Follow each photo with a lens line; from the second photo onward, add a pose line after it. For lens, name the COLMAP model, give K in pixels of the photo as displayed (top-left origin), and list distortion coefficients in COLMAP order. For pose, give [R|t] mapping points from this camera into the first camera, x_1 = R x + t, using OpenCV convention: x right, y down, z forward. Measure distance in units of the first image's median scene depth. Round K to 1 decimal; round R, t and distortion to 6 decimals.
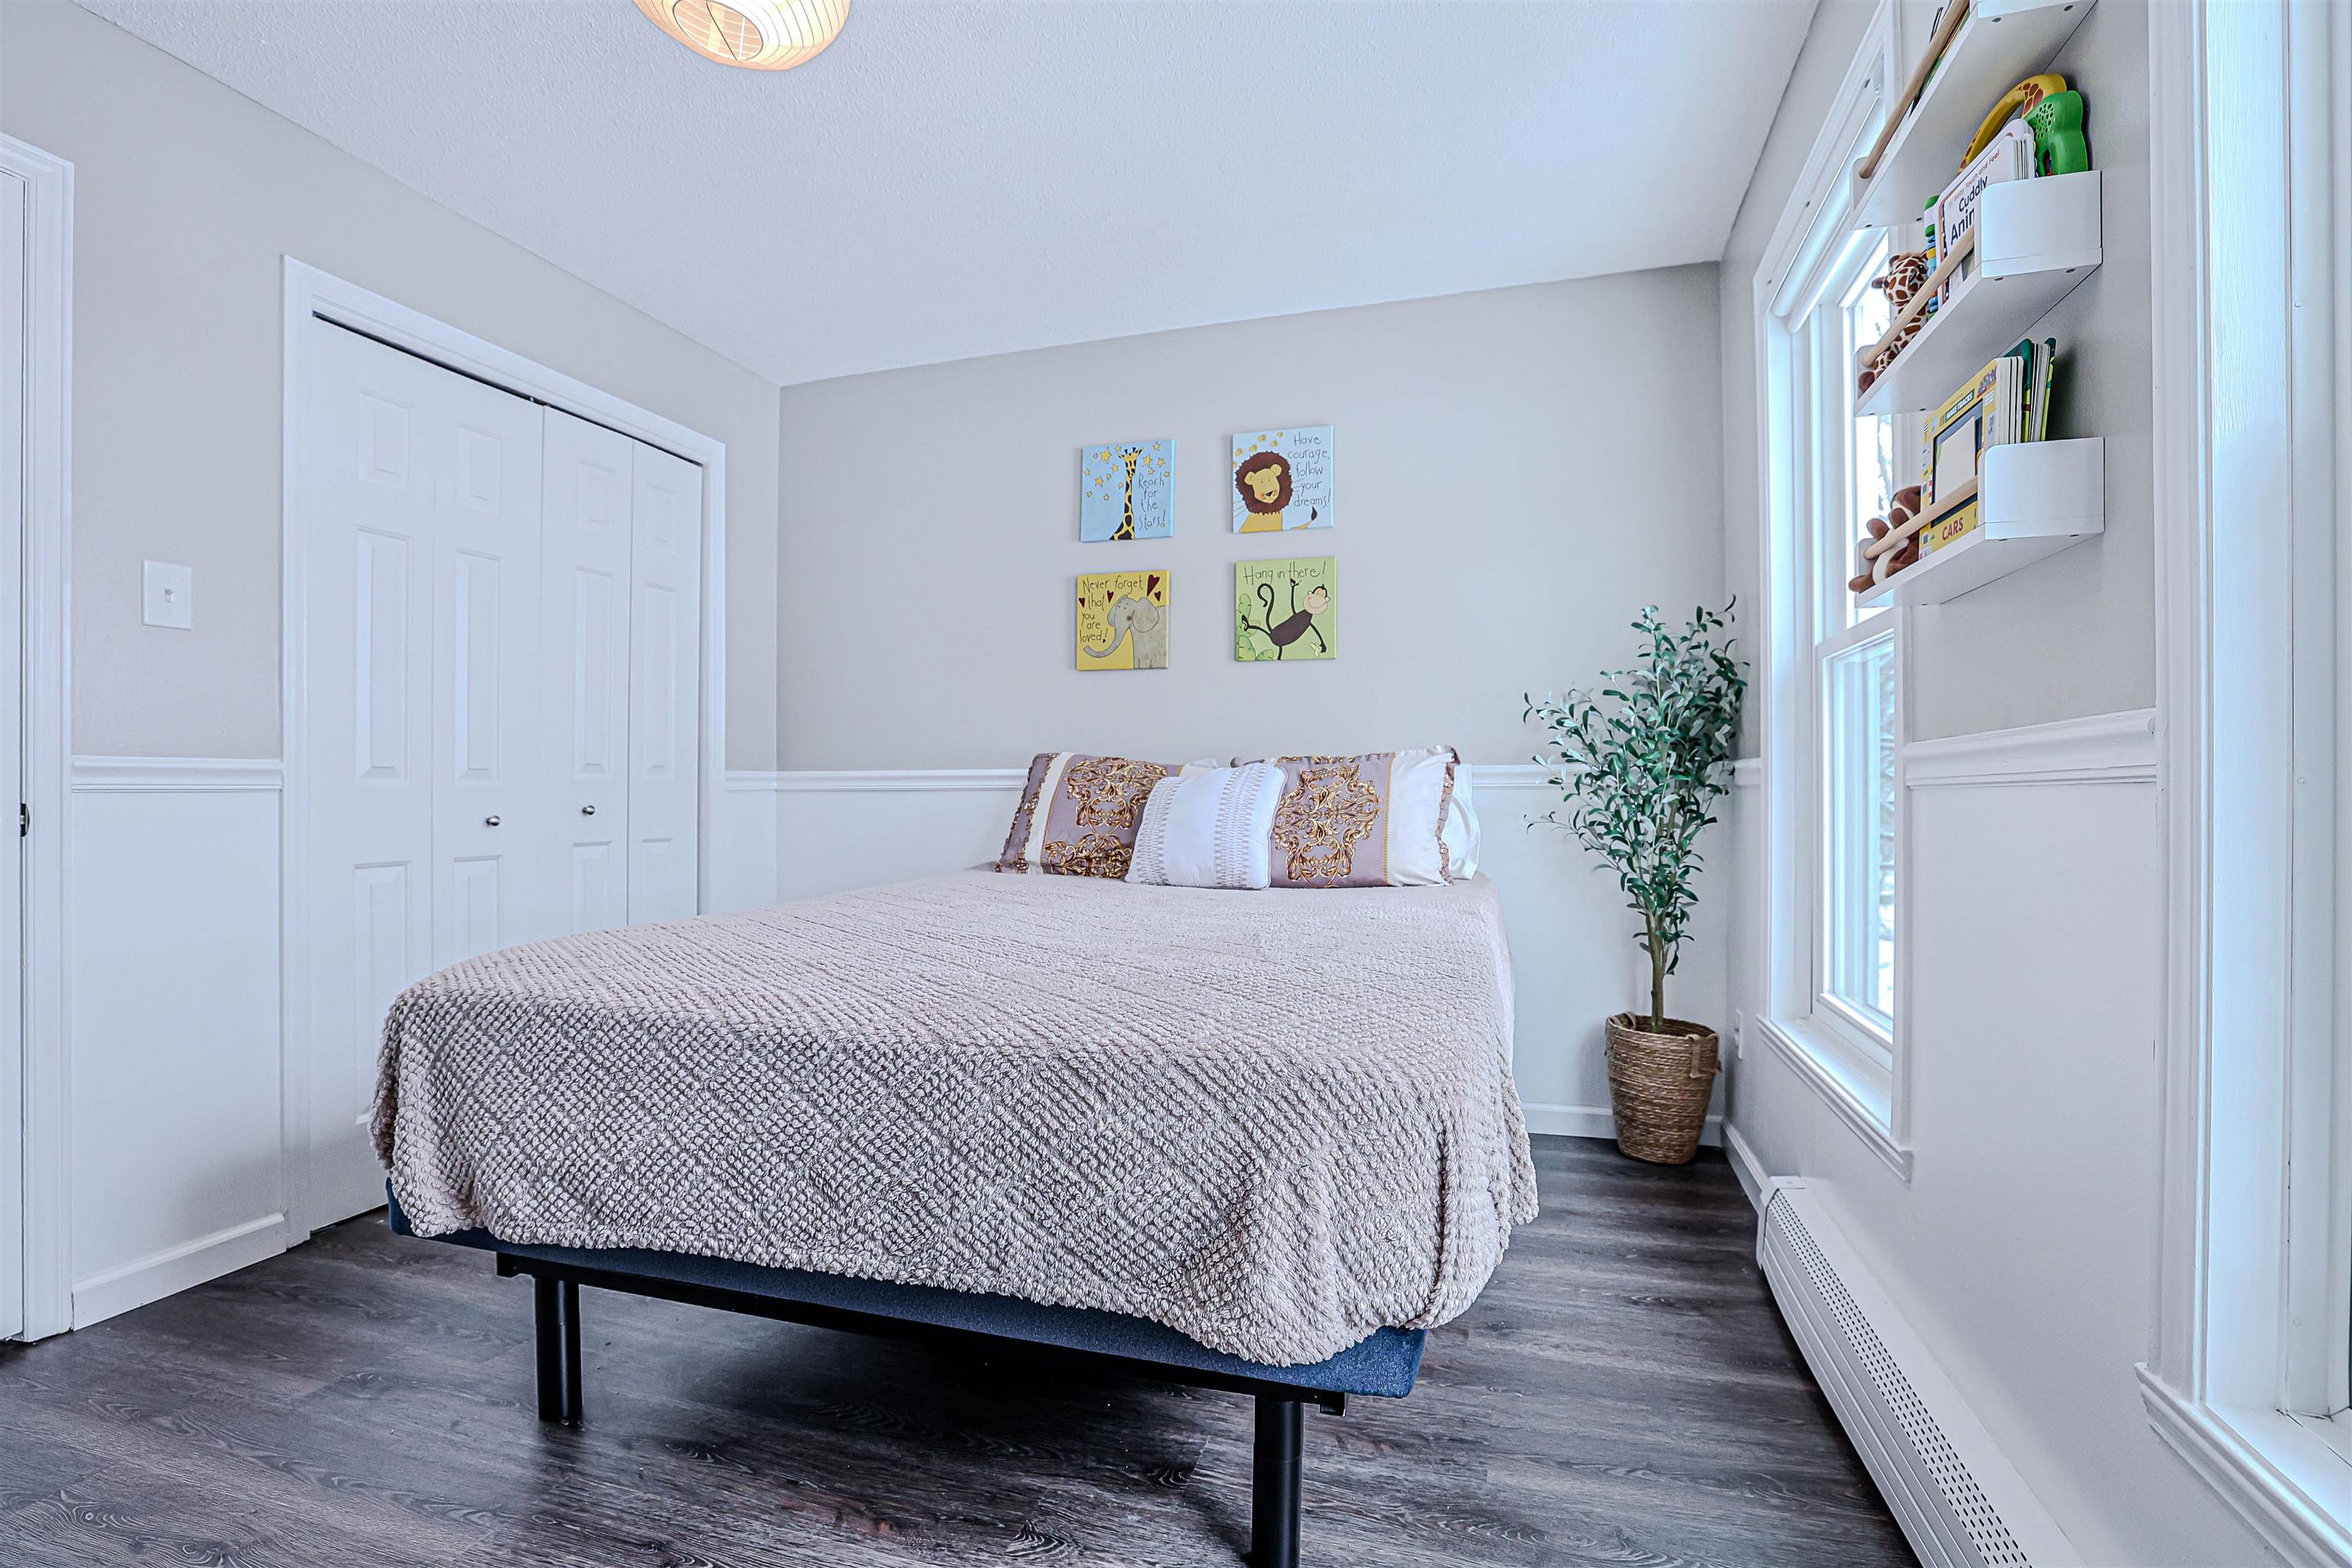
lens RADIAL K [[1081.6, 0, 1176.0], [0, 1081.6, 784.0], [0, 0, 1]] dist [-0.051181, 0.019597]
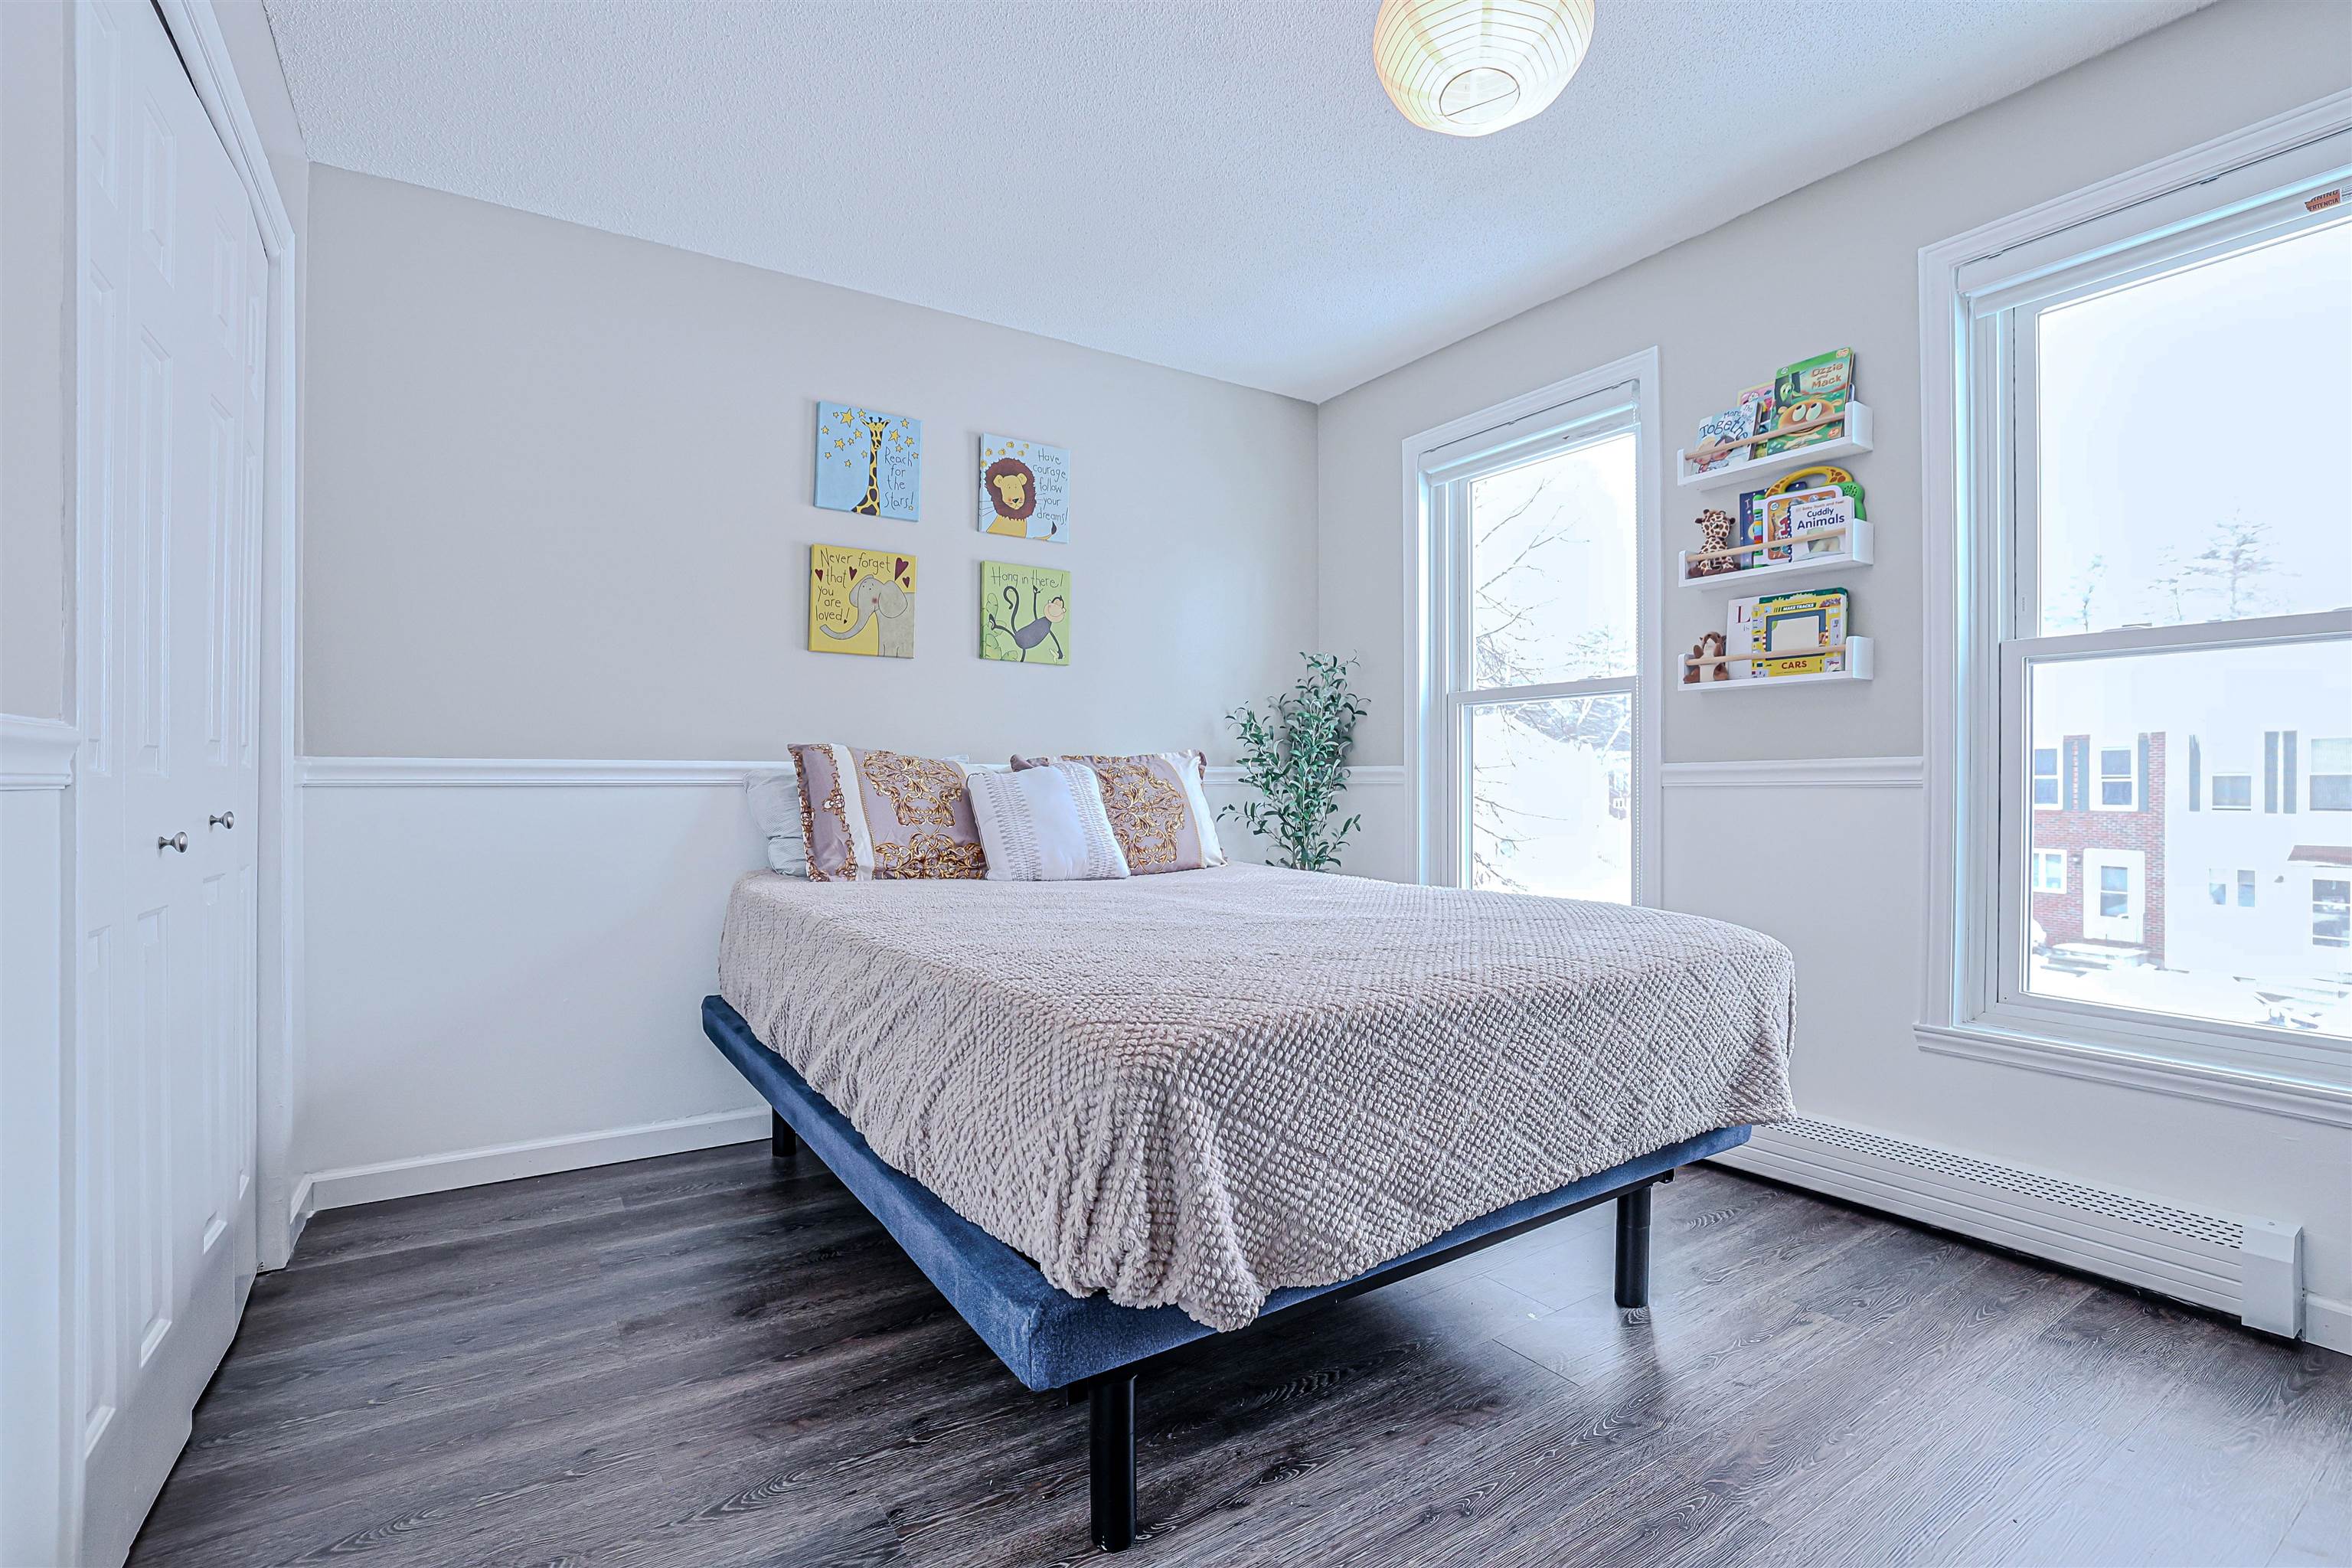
lens RADIAL K [[1081.6, 0, 1176.0], [0, 1081.6, 784.0], [0, 0, 1]] dist [-0.051181, 0.019597]
pose [[0.634653, 0.002833, 0.772792, -0.617051], [-0.006920, 0.999974, 0.002017, -0.000041], [-0.772766, -0.006628, 0.634656, 0.223747]]
